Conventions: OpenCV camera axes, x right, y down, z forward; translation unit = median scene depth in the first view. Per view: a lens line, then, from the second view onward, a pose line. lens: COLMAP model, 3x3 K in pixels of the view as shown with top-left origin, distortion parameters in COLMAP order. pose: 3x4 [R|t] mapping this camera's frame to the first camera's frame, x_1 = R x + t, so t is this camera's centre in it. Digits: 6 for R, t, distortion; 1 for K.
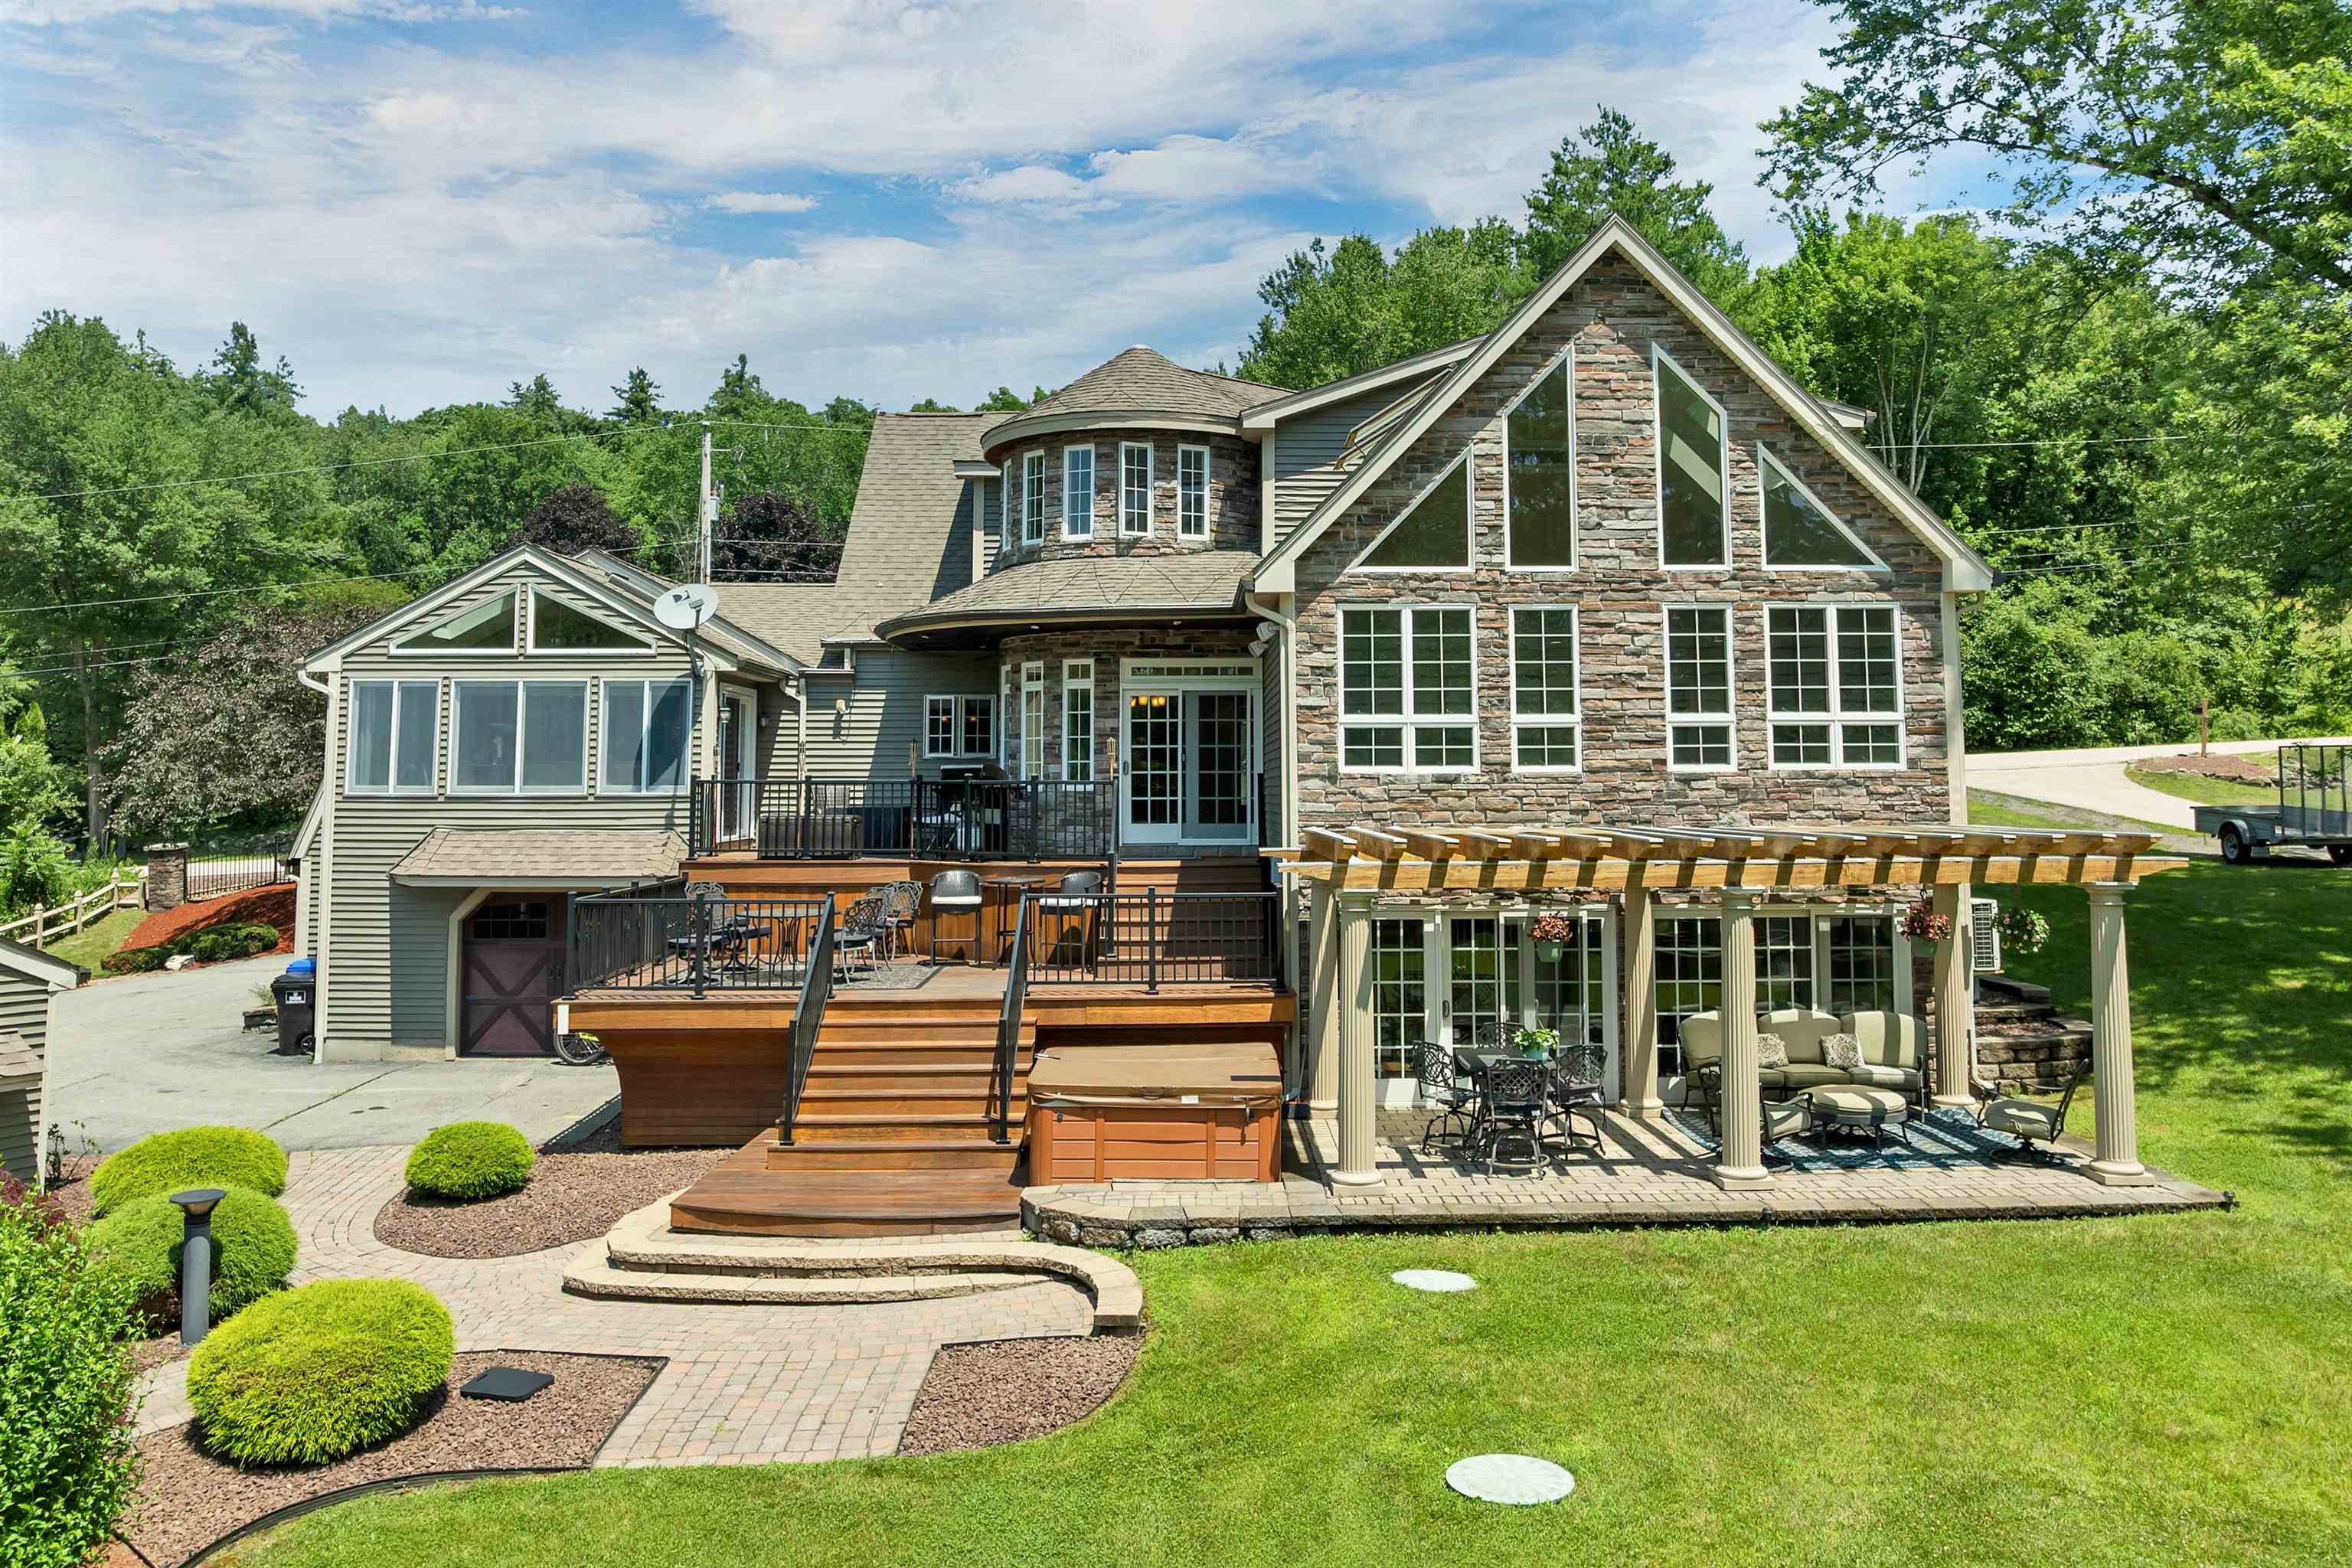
lens RADIAL K [[1741.0, 0, 1208.6], [0, 1741.0, 611.2], [0, 0, 1]] dist [-0.025247, -0.022099]
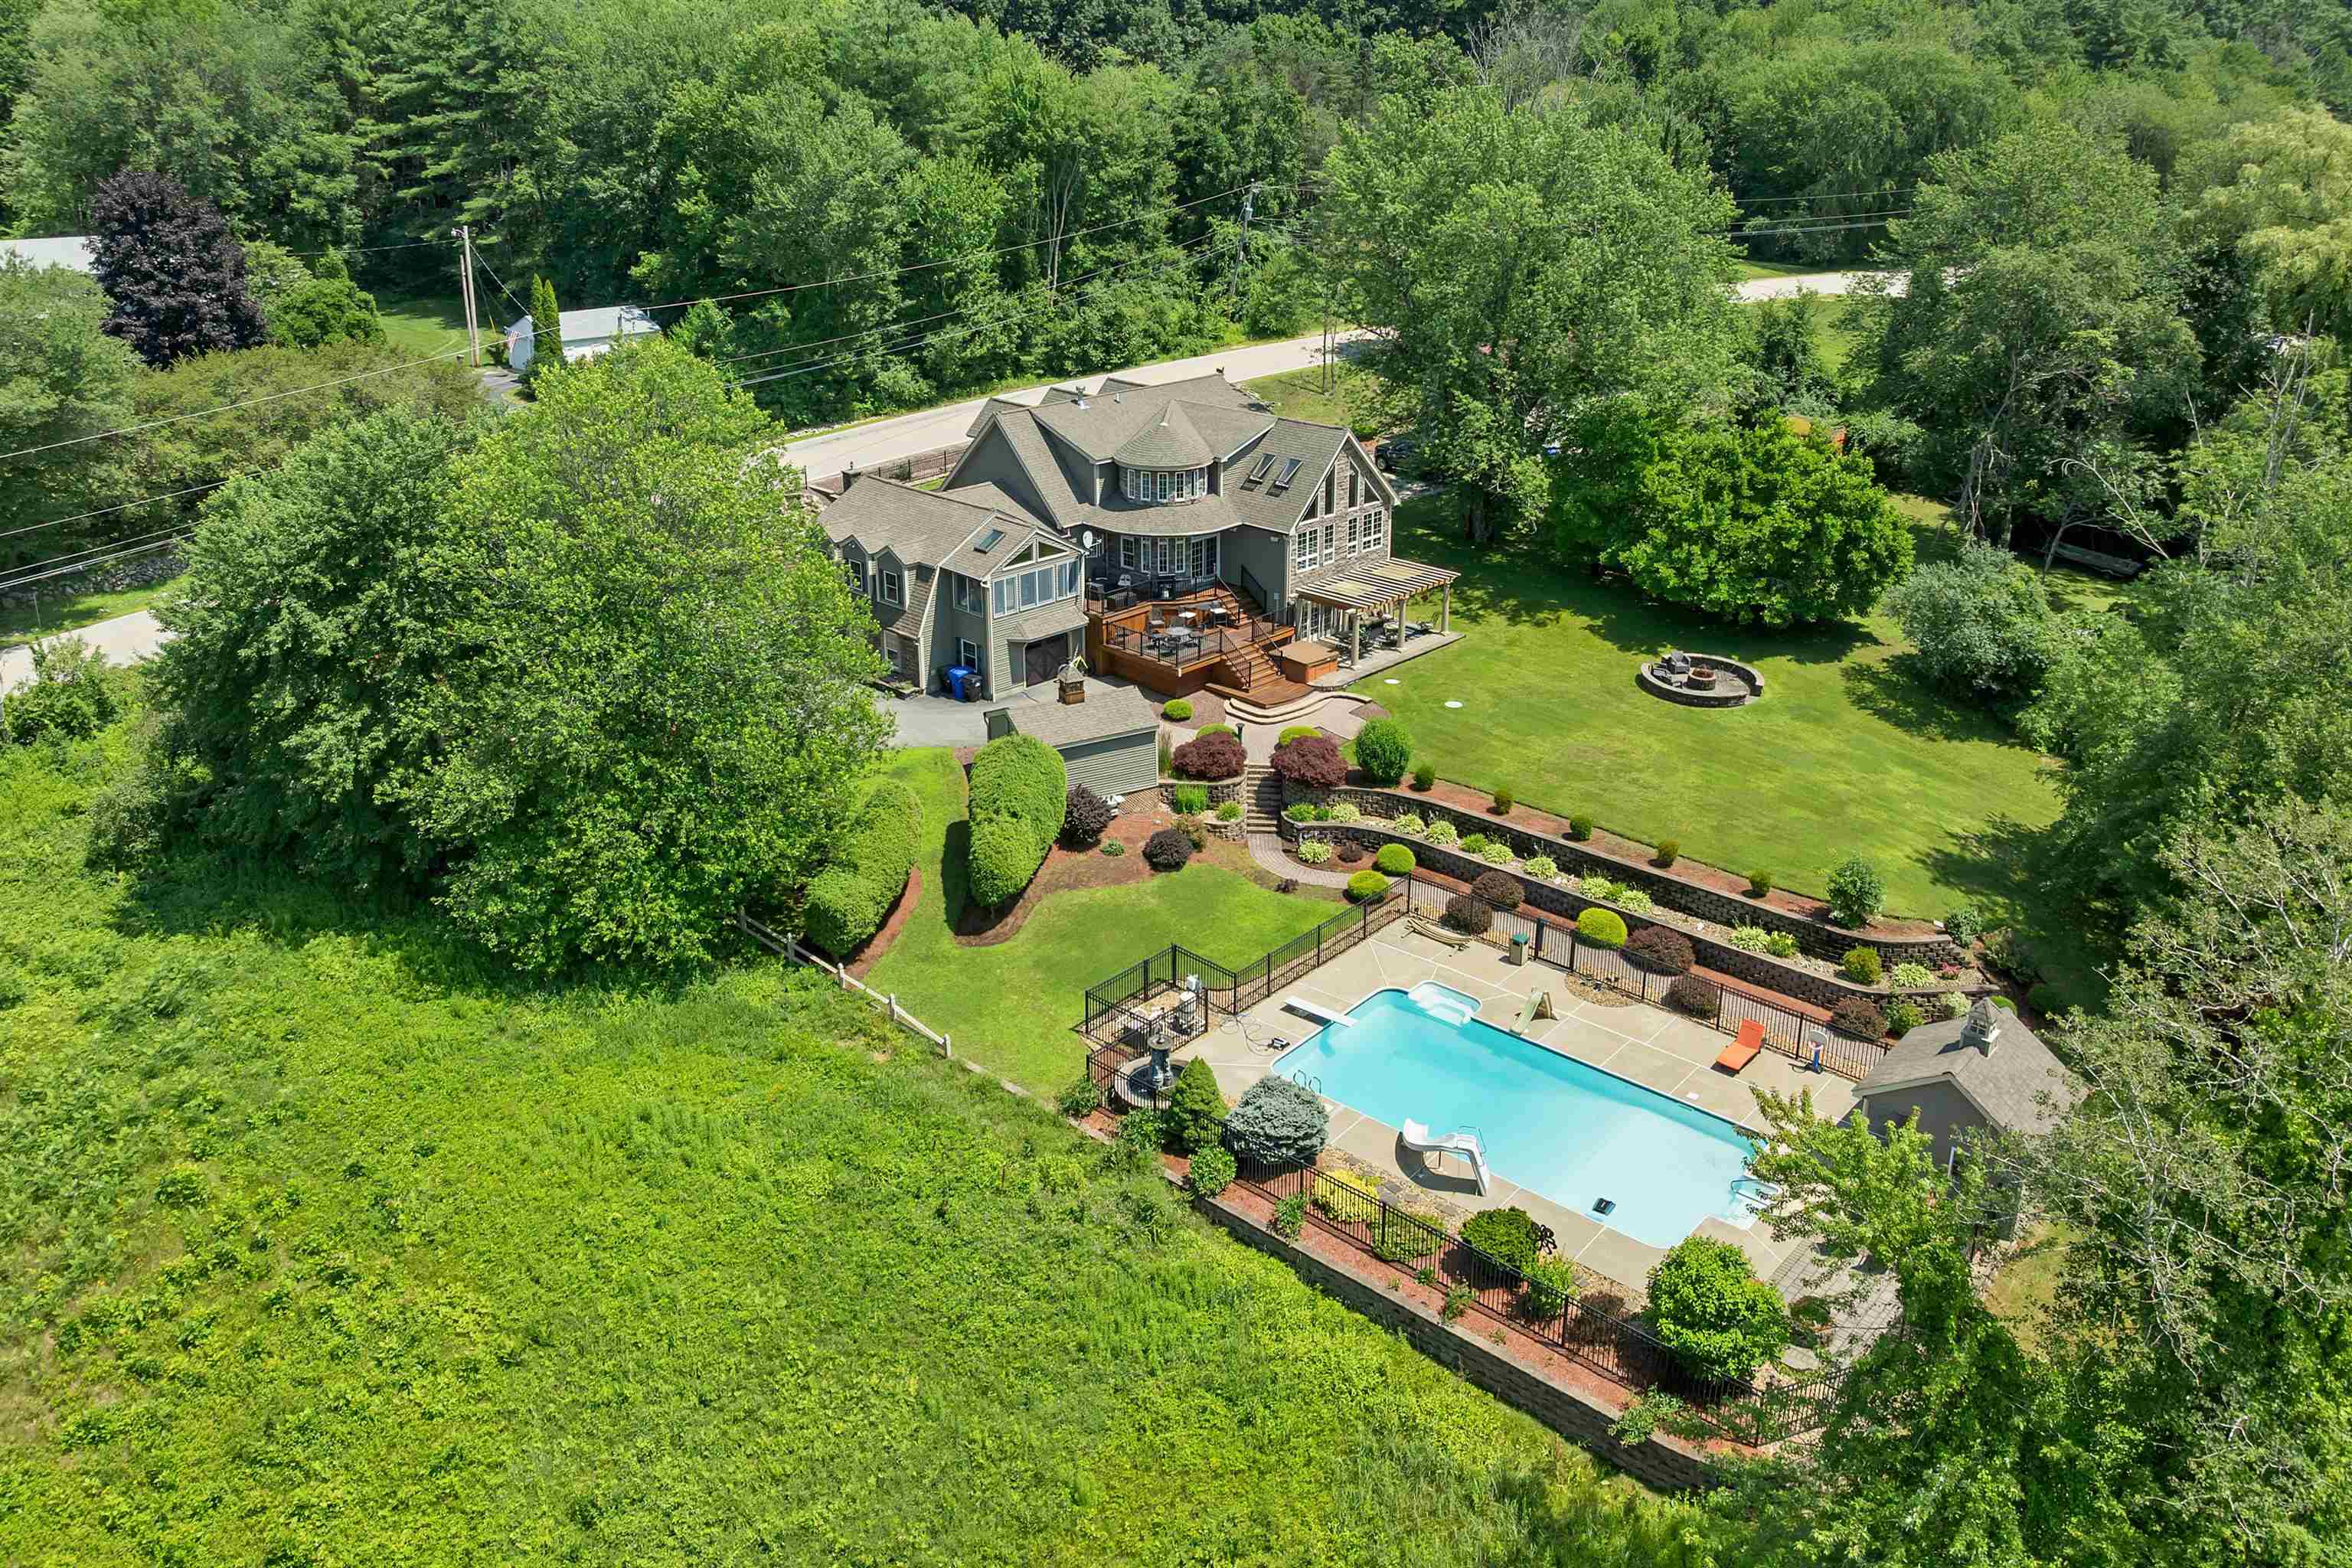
lens RADIAL K [[1726.7, 0, 1214.7], [0, 1726.7, 631.5], [0, 0, 1]] dist [-0.009676, -0.000852]
pose [[0.697440, -0.218031, 0.682671, -2.311891], [-0.078455, 0.923640, 0.375144, -1.041067], [-0.712336, -0.315199, 0.627078, -1.182531]]
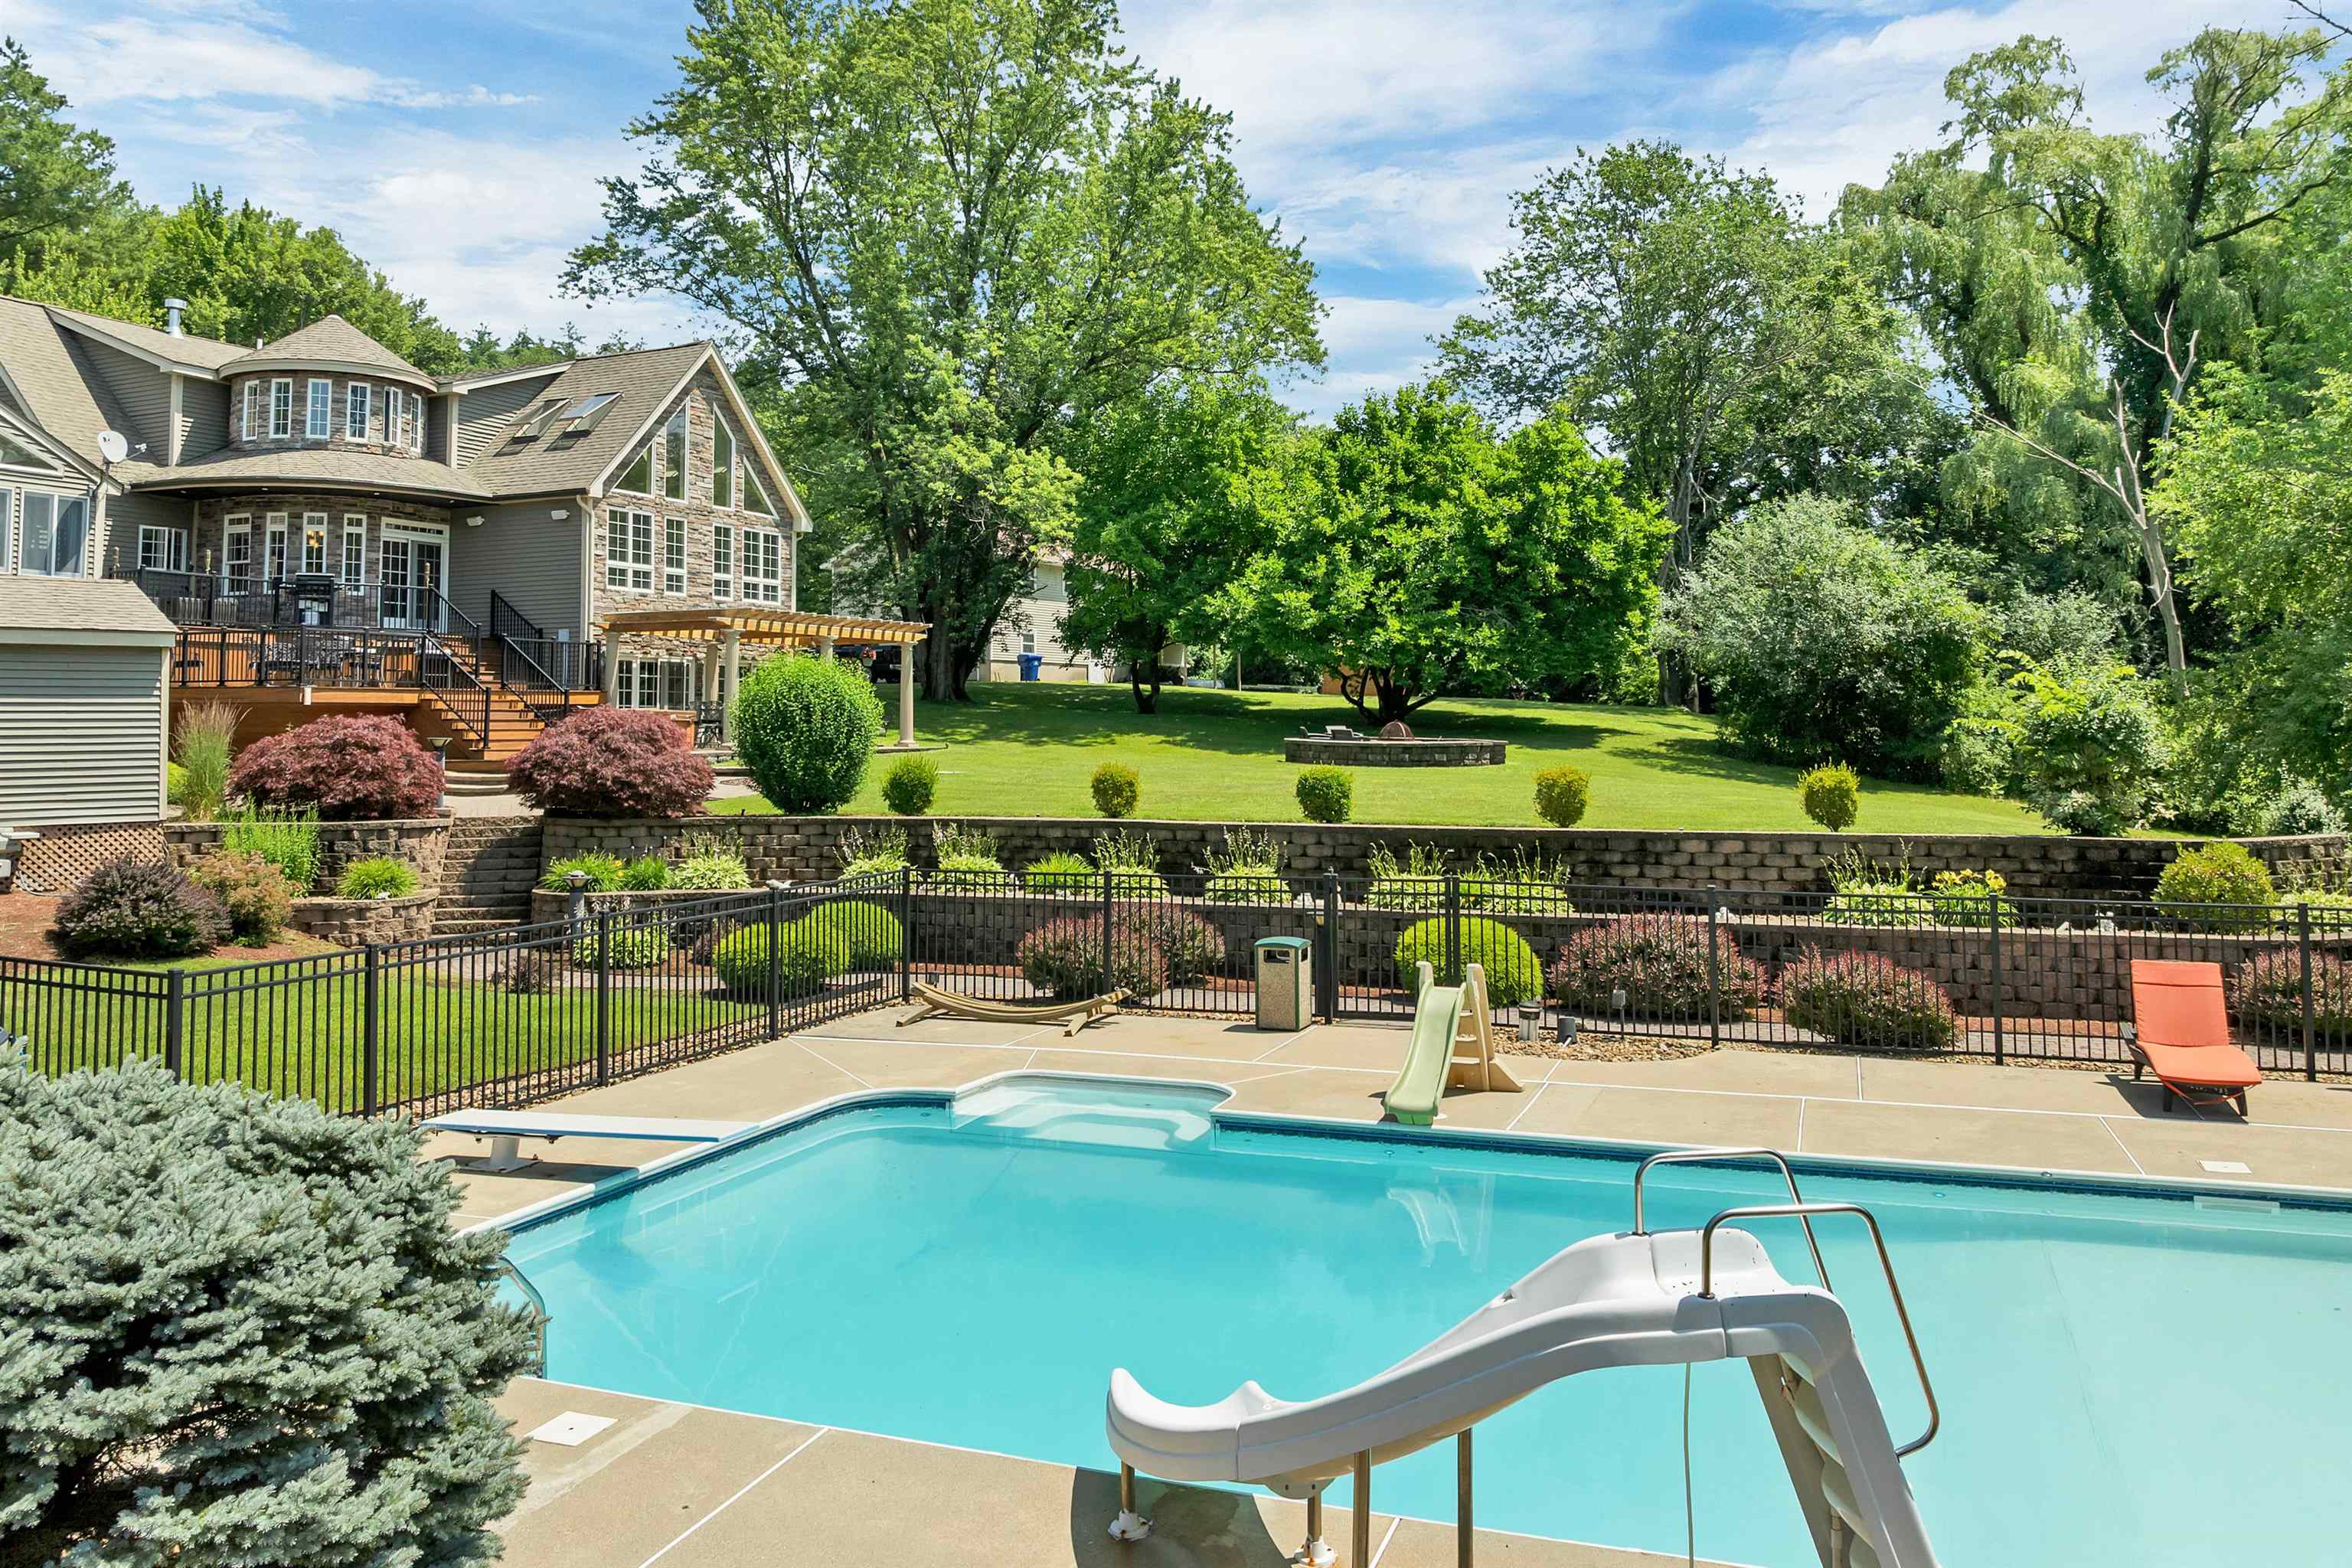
lens RADIAL K [[1741.0, 0, 1208.6], [0, 1741.0, 611.2], [0, 0, 1]] dist [-0.025247, -0.022099]
pose [[0.413254, 0.061166, 0.908559, -1.186219], [-0.085496, 0.995940, -0.028161, 0.093141], [-0.906593, -0.066041, 0.416806, -0.395347]]
